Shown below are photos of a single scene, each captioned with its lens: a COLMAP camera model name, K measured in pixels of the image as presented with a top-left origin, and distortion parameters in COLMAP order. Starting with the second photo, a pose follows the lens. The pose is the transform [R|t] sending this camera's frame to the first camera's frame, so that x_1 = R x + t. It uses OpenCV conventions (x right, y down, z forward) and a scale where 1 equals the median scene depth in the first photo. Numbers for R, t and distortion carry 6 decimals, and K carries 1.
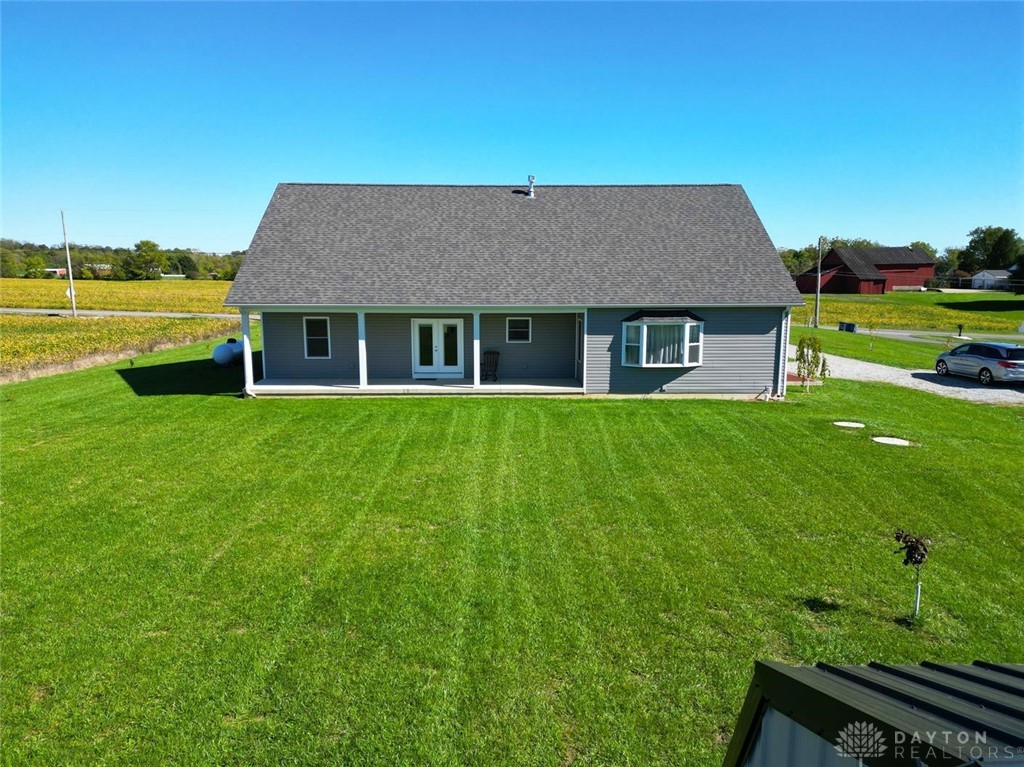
lens RADIAL K [[709.4, 0, 506.9], [0, 709.4, 388.4], [0, 0, 1]] dist [0.107750, -0.110513]
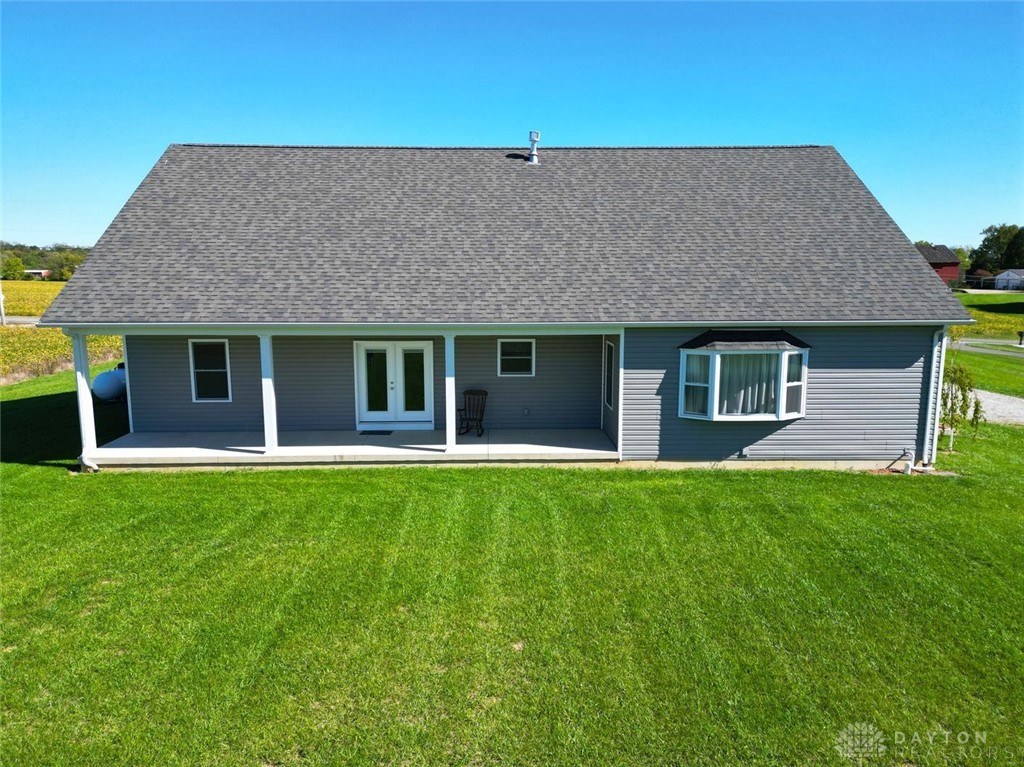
lens RADIAL K [[714.6, 0, 506.6], [0, 714.6, 383.3], [0, 0, 1]] dist [0.083818, -0.084291]
pose [[0.999994, -0.002290, 0.002525, 0.006255], [0.002309, 0.999968, -0.007683, -0.056835], [-0.002507, 0.007689, 0.999967, 0.354227]]
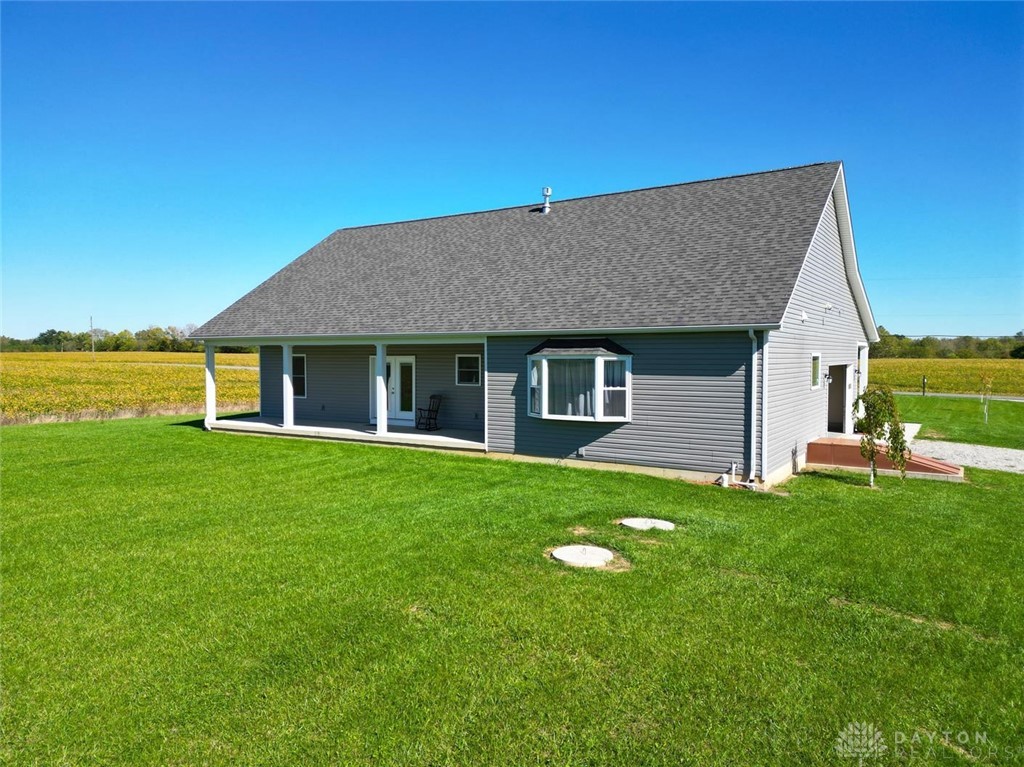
lens RADIAL K [[714.6, 0, 506.6], [0, 714.6, 383.3], [0, 0, 1]] dist [0.083818, -0.084291]
pose [[0.830967, 0.021139, -0.555920, 0.536926], [-0.088027, 0.991685, -0.093870, 0.004987], [0.549314, 0.126939, 0.825918, 0.381679]]
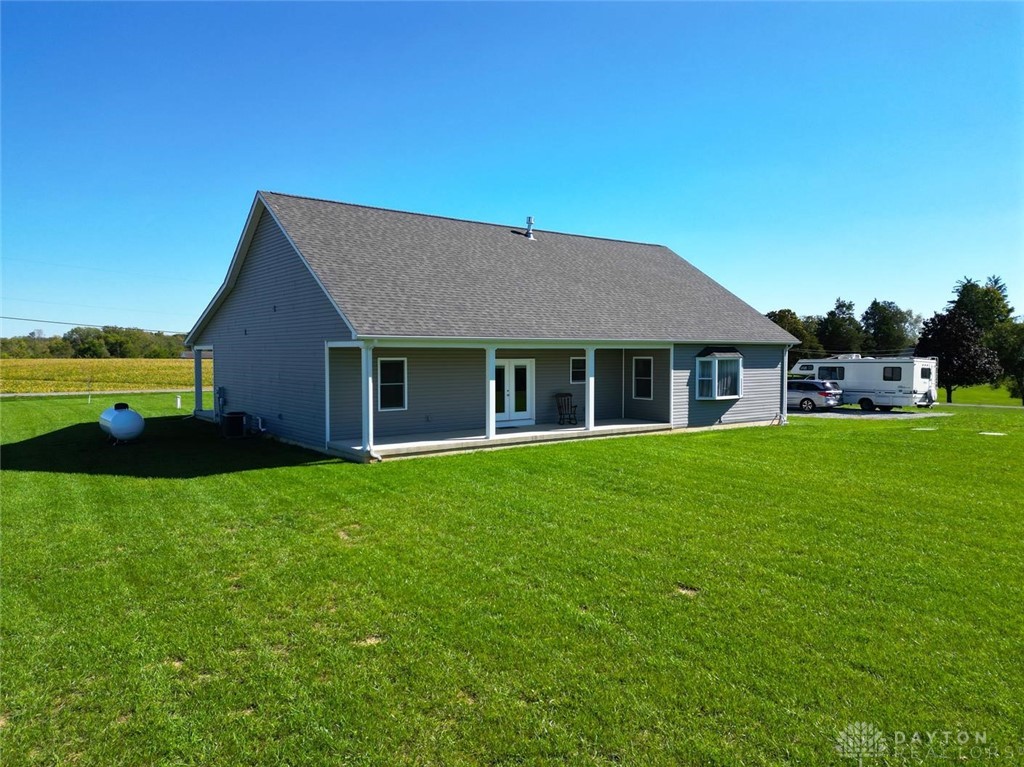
lens RADIAL K [[714.6, 0, 506.6], [0, 714.6, 383.3], [0, 0, 1]] dist [0.083818, -0.084291]
pose [[0.812099, -0.025381, 0.582967, -0.665223], [0.094986, 0.991478, -0.089155, 0.011821], [-0.575736, 0.127776, 0.807590, 0.303722]]
